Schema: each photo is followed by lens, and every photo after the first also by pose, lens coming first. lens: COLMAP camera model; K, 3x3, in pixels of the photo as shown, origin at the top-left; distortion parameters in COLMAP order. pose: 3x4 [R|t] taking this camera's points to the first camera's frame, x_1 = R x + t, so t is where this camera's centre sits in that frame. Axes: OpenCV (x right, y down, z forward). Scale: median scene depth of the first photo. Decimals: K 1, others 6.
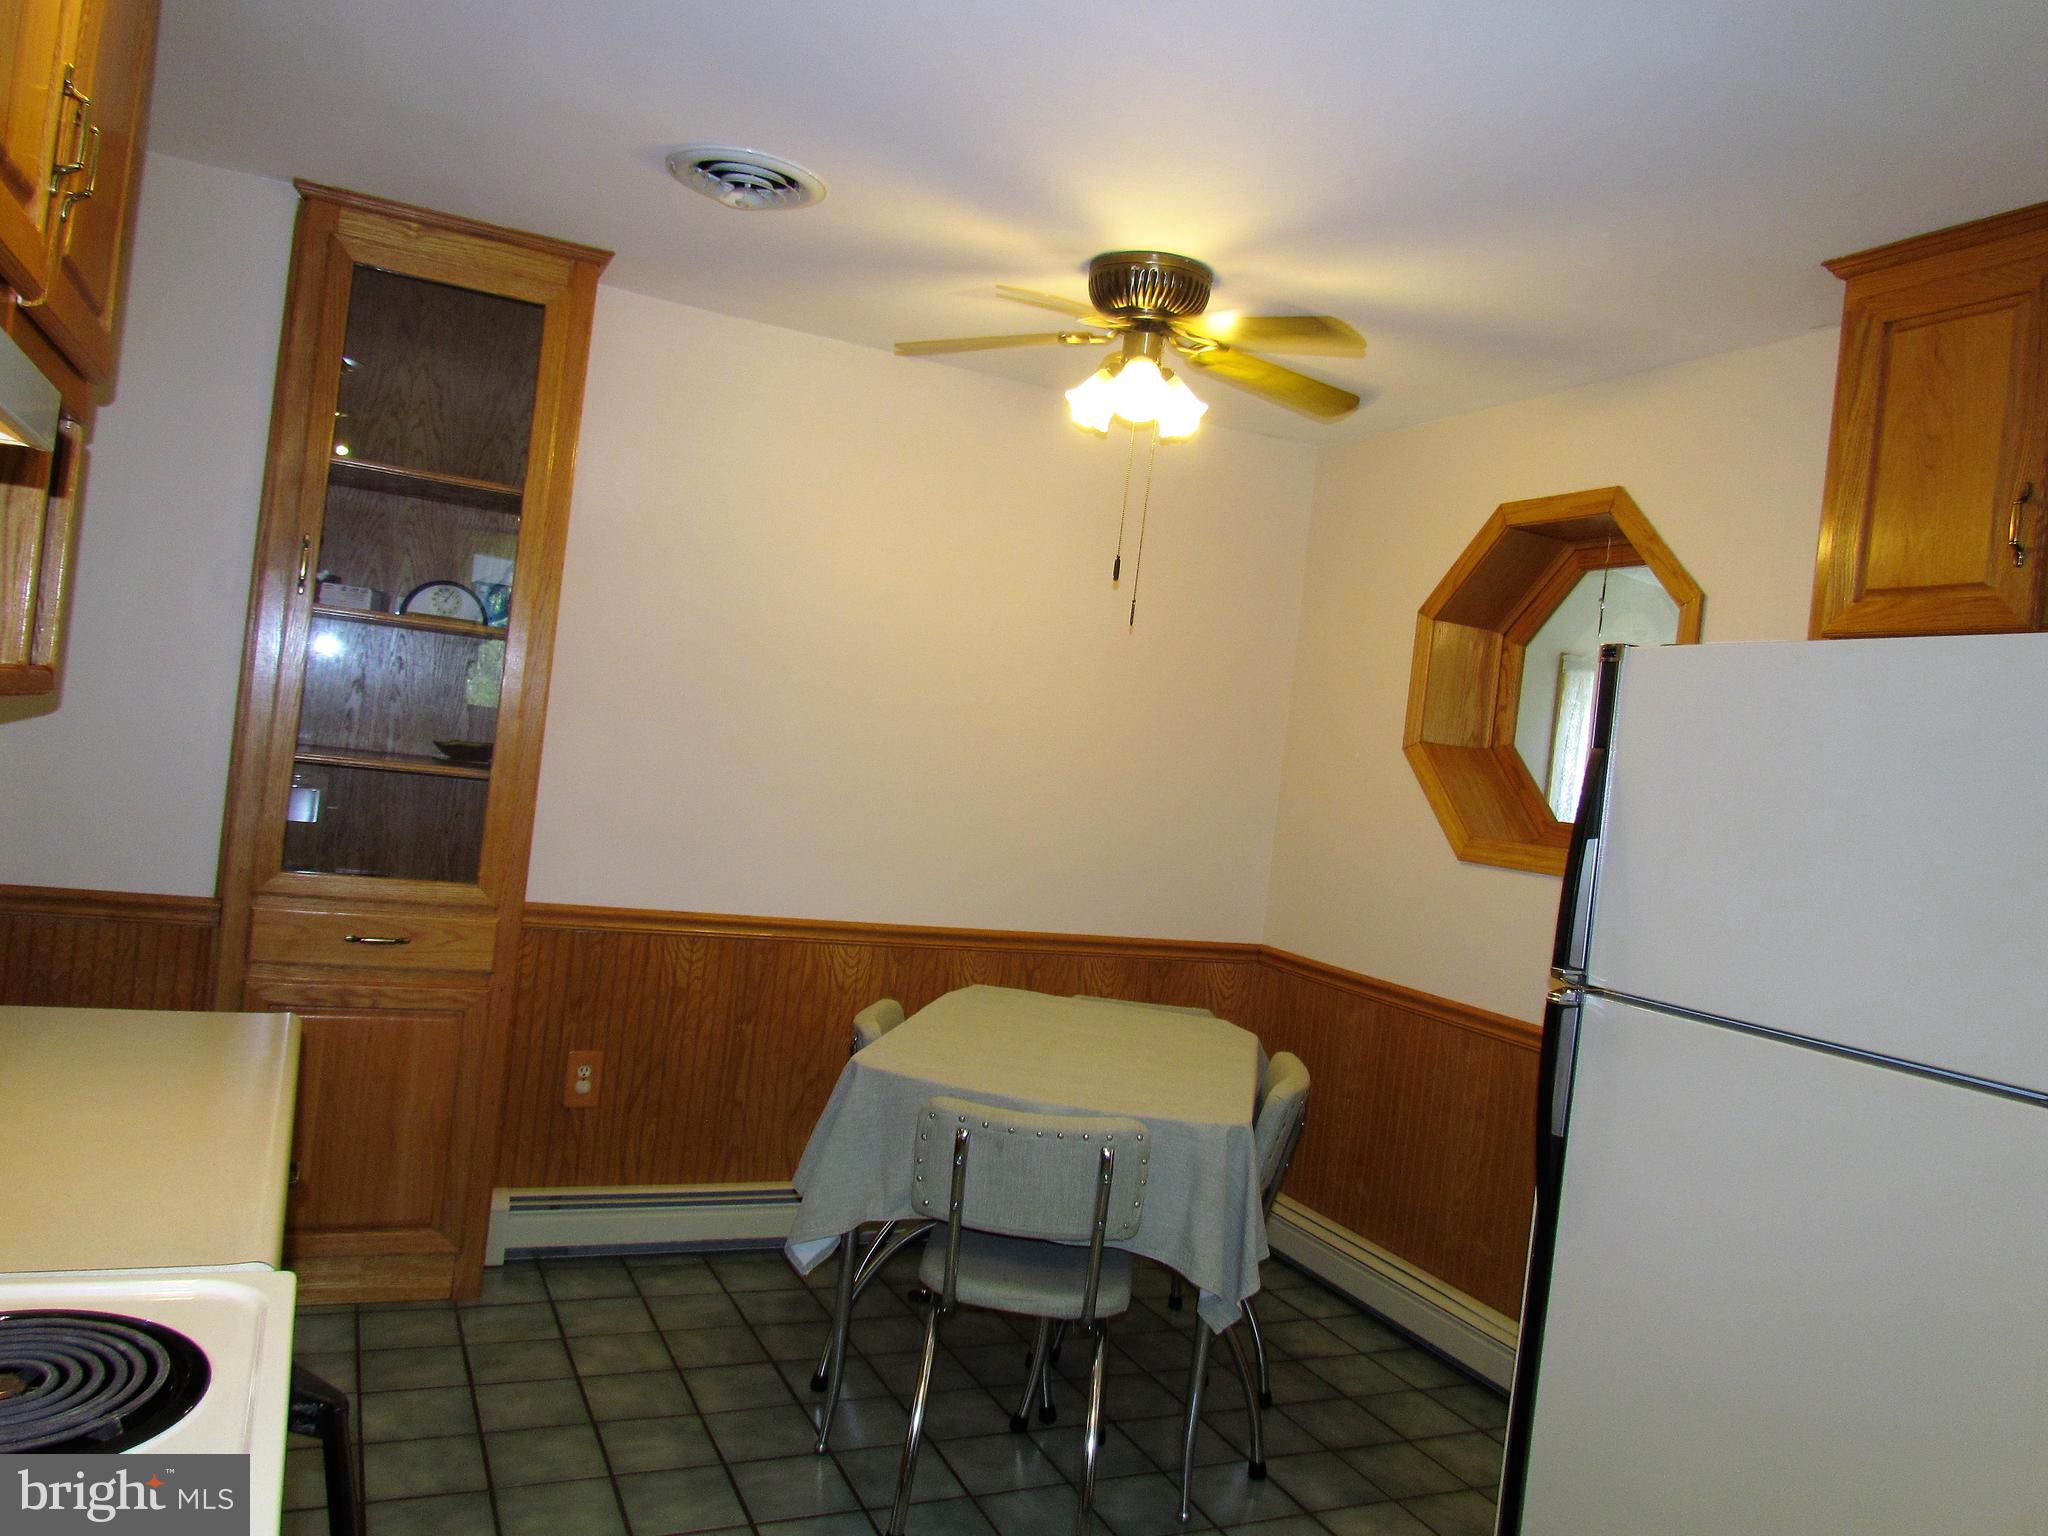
lens RADIAL K [[1495.7, 0, 1027.0], [0, 1495.7, 760.4], [0, 0, 1]] dist [-0.005737, 0.003796]
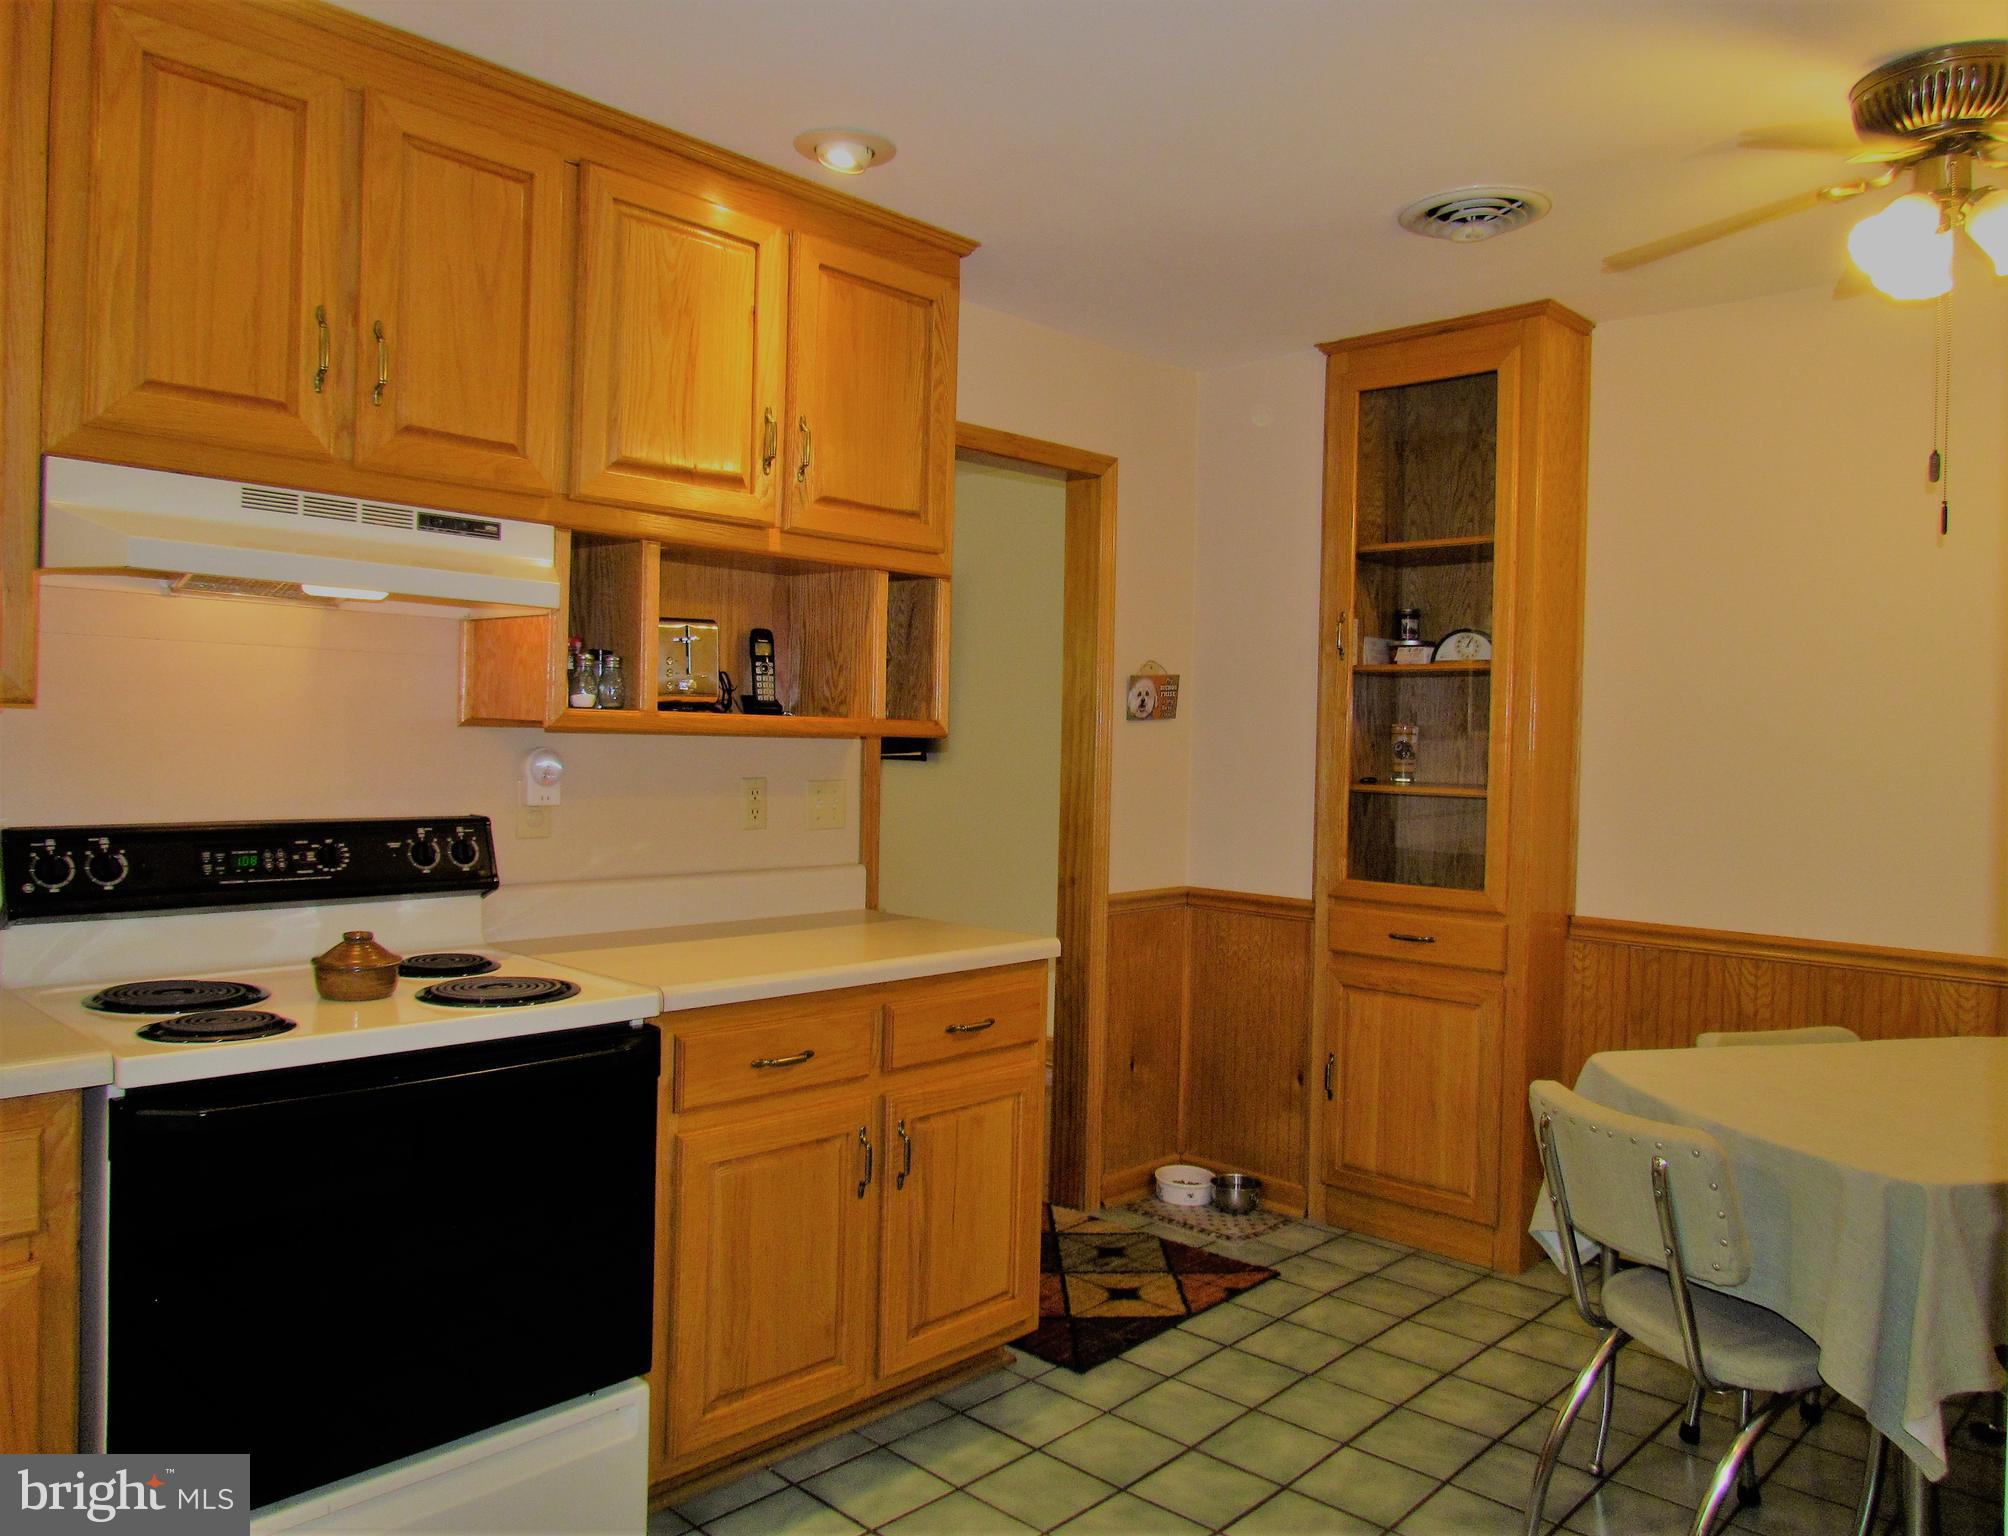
lens RADIAL K [[1482.3, 0, 1006.3], [0, 1482.3, 763.2], [0, 0, 1]] dist [0.009352, 0.003821]
pose [[0.375704, -0.088520, -0.922502, 0.531914], [0.021689, 0.995995, -0.086739, 0.075329], [0.926486, 0.012580, 0.376120, 0.247365]]
